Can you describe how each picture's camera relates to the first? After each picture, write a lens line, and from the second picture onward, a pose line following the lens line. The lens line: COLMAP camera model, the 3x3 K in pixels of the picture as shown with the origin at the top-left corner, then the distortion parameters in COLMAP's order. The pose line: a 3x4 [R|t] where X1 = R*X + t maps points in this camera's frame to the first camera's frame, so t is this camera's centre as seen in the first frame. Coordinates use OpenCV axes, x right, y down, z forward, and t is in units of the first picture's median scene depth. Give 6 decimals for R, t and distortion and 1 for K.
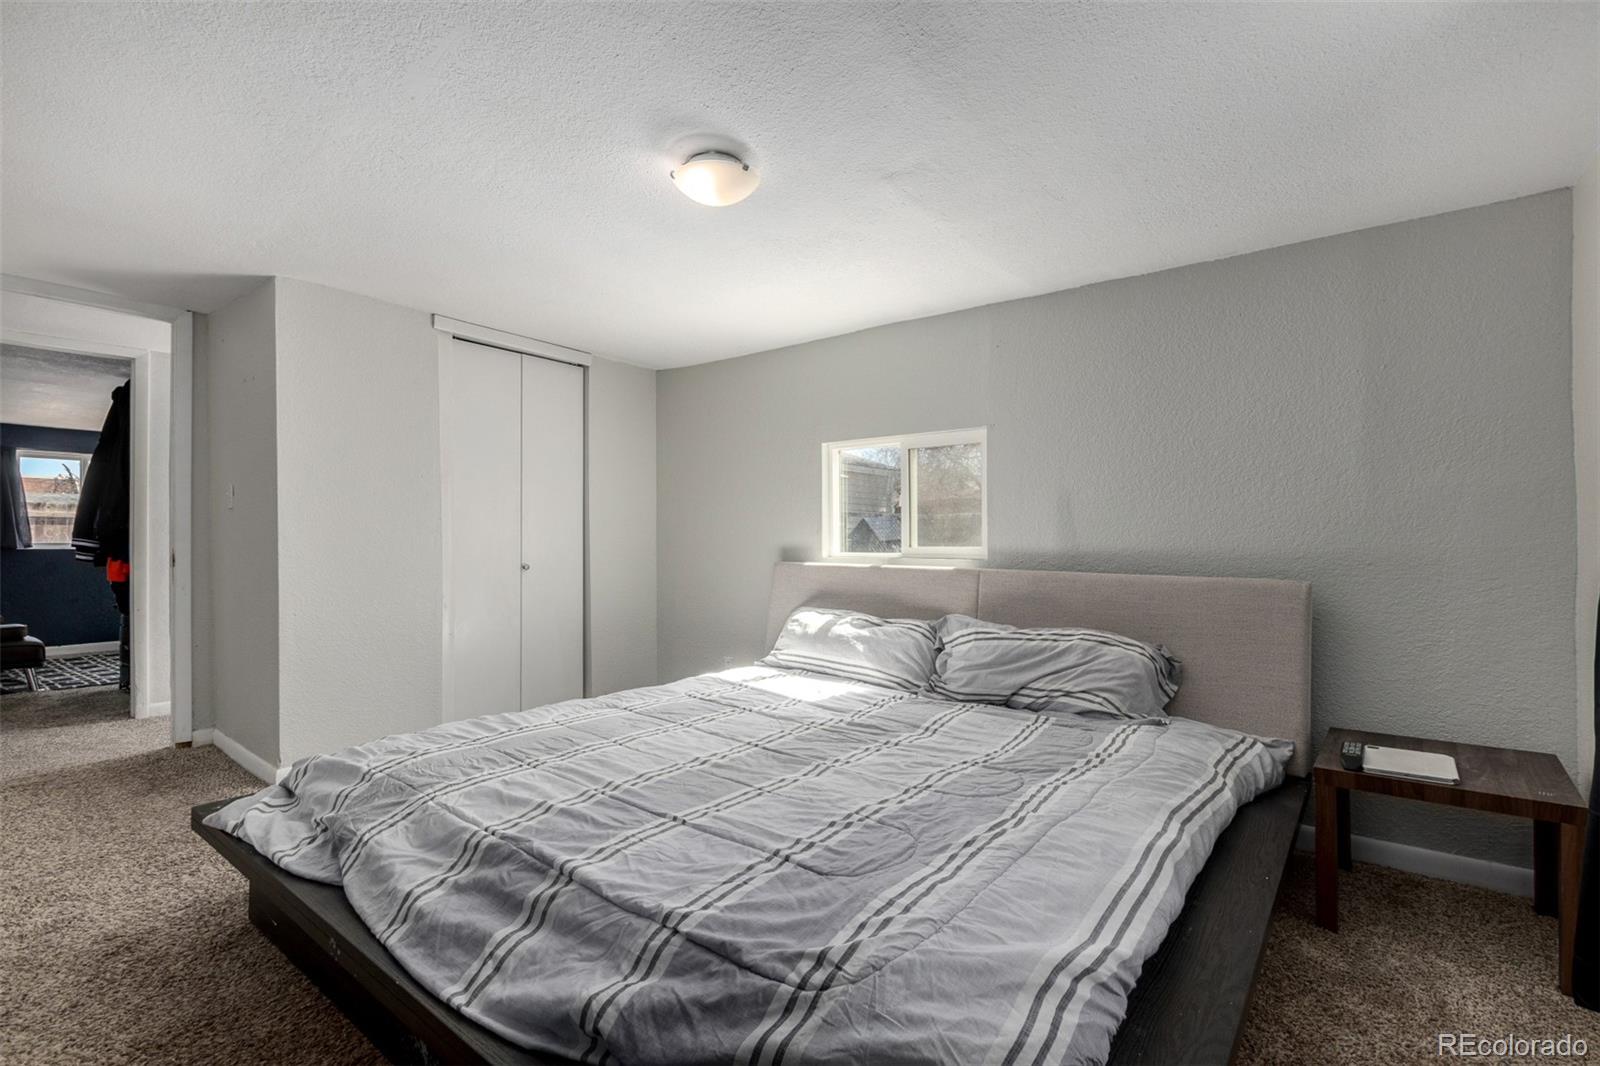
lens RADIAL K [[730.6, 0, 801.6], [0, 730.6, 540.7], [0, 0, 1]] dist [0.000336, -0.000122]
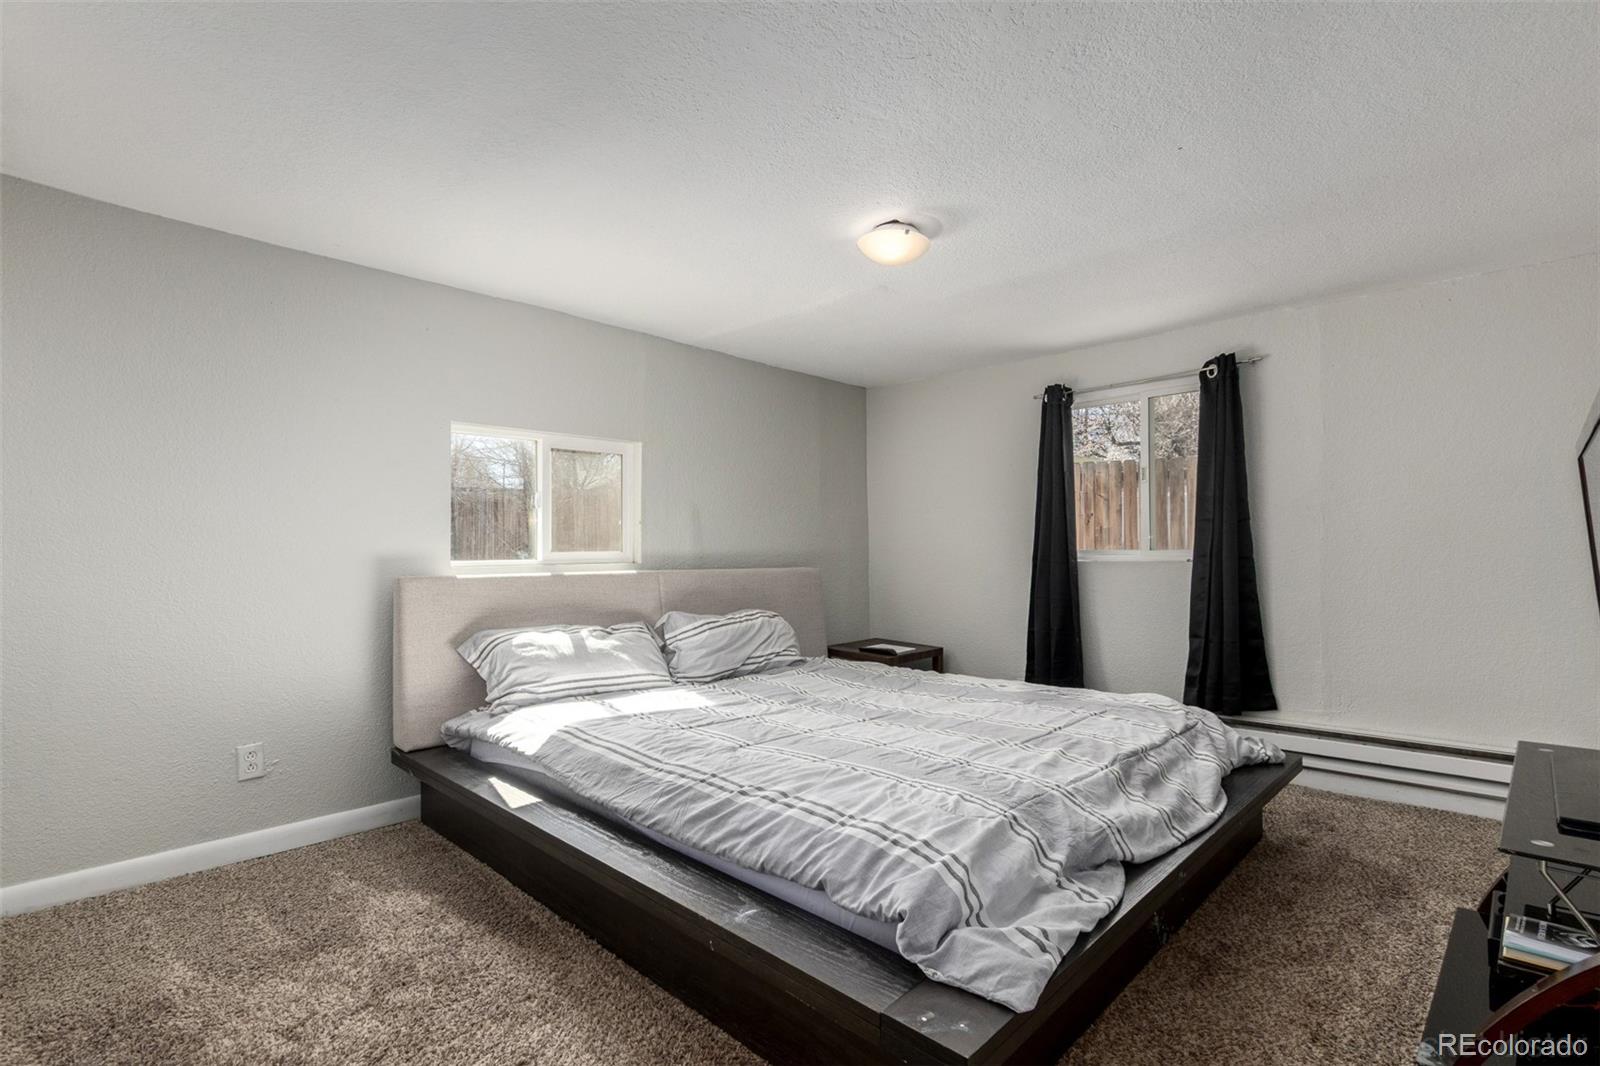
lens RADIAL K [[730.6, 0, 801.6], [0, 730.6, 540.7], [0, 0, 1]] dist [0.000336, -0.000122]
pose [[0.114333, -0.000156, 0.993442, -0.938077], [-0.000061, 1.000000, 0.000164, -0.008770], [-0.993443, -0.000080, 0.114333, 0.721751]]
